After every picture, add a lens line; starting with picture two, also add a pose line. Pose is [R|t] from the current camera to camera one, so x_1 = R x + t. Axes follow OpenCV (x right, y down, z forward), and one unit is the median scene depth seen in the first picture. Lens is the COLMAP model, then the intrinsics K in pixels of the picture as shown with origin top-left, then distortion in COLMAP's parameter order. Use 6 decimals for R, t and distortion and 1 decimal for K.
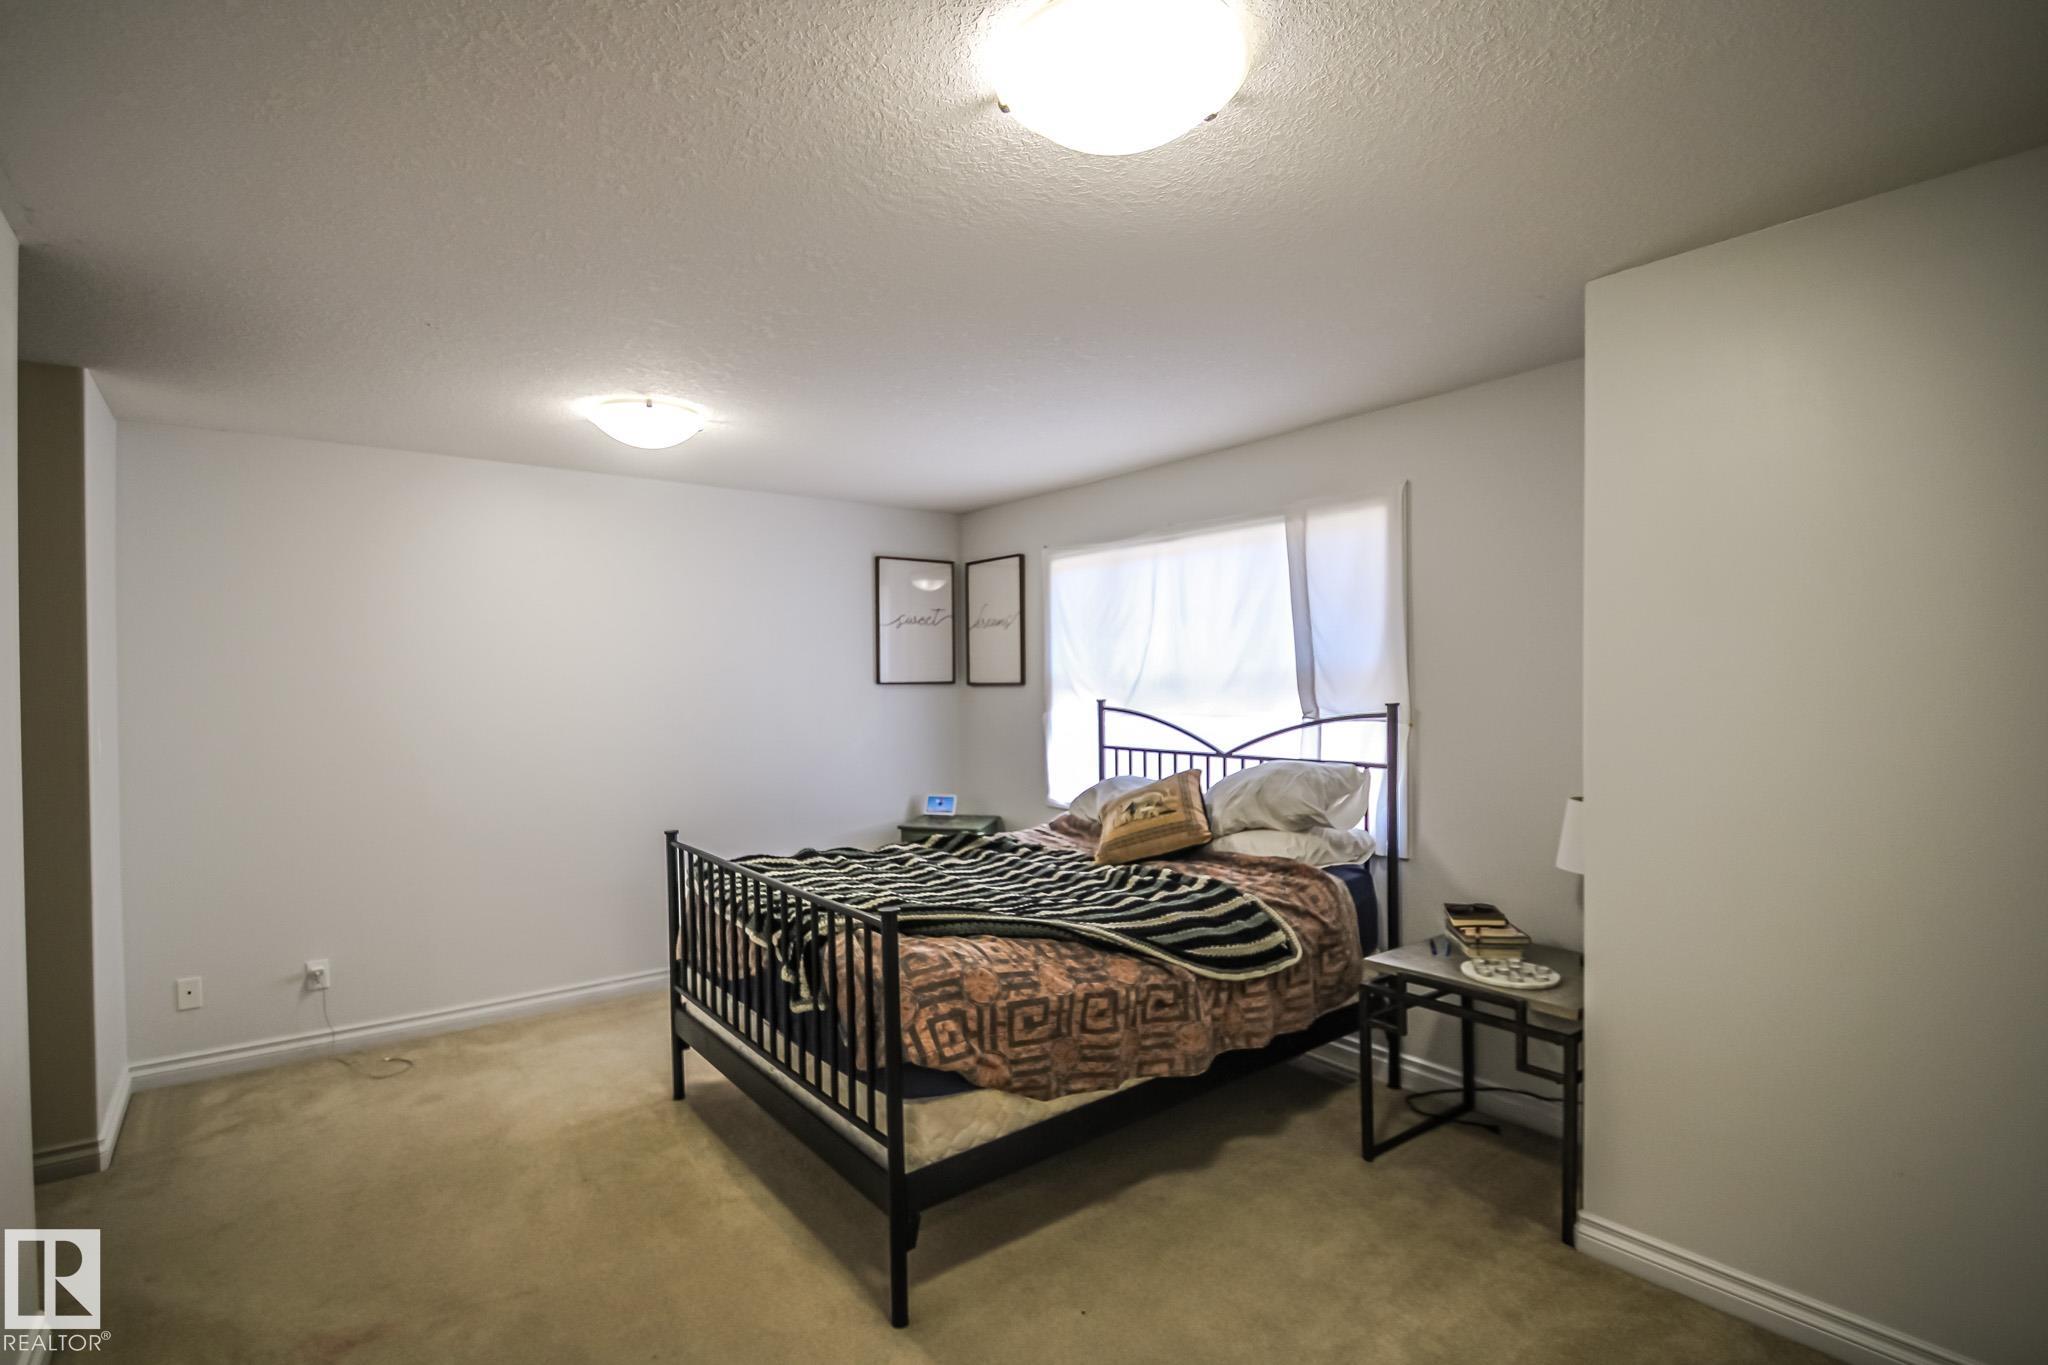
lens RADIAL K [[983.7, 0, 1013.8], [0, 983.7, 683.4], [0, 0, 1]] dist [-0.001780, -0.001217]
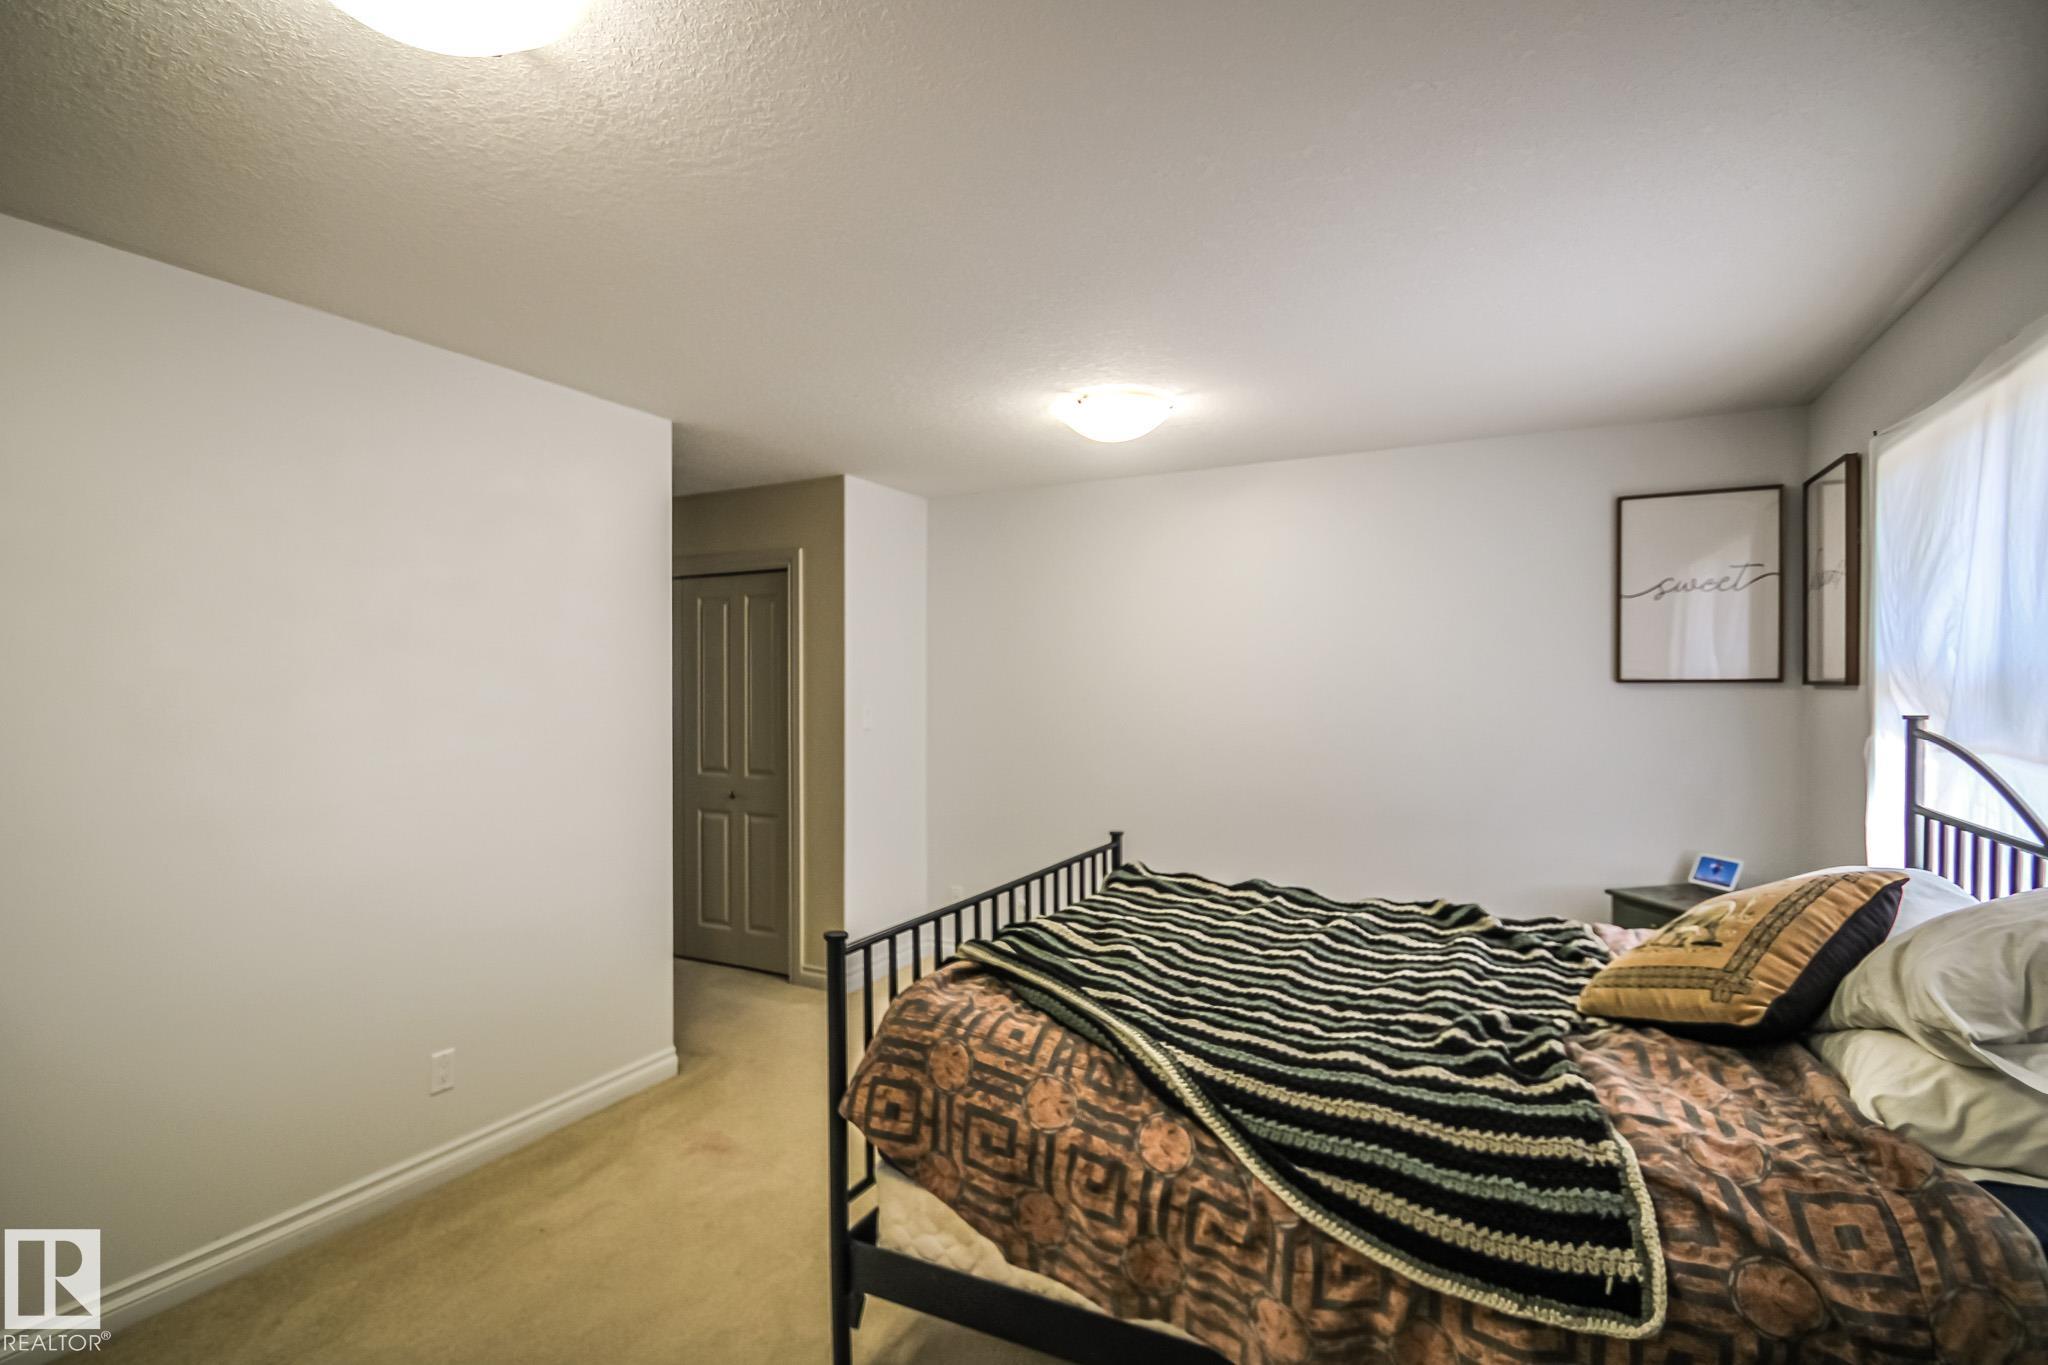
lens RADIAL K [[983.7, 0, 1015.7], [0, 983.7, 686.7], [0, 0, 1]] dist [-0.001780, -0.001217]
pose [[0.416994, 0.011270, -0.908839, 0.629199], [-0.003222, 0.999935, 0.010921, -0.004470], [0.908904, -0.001626, 0.417003, 0.649417]]
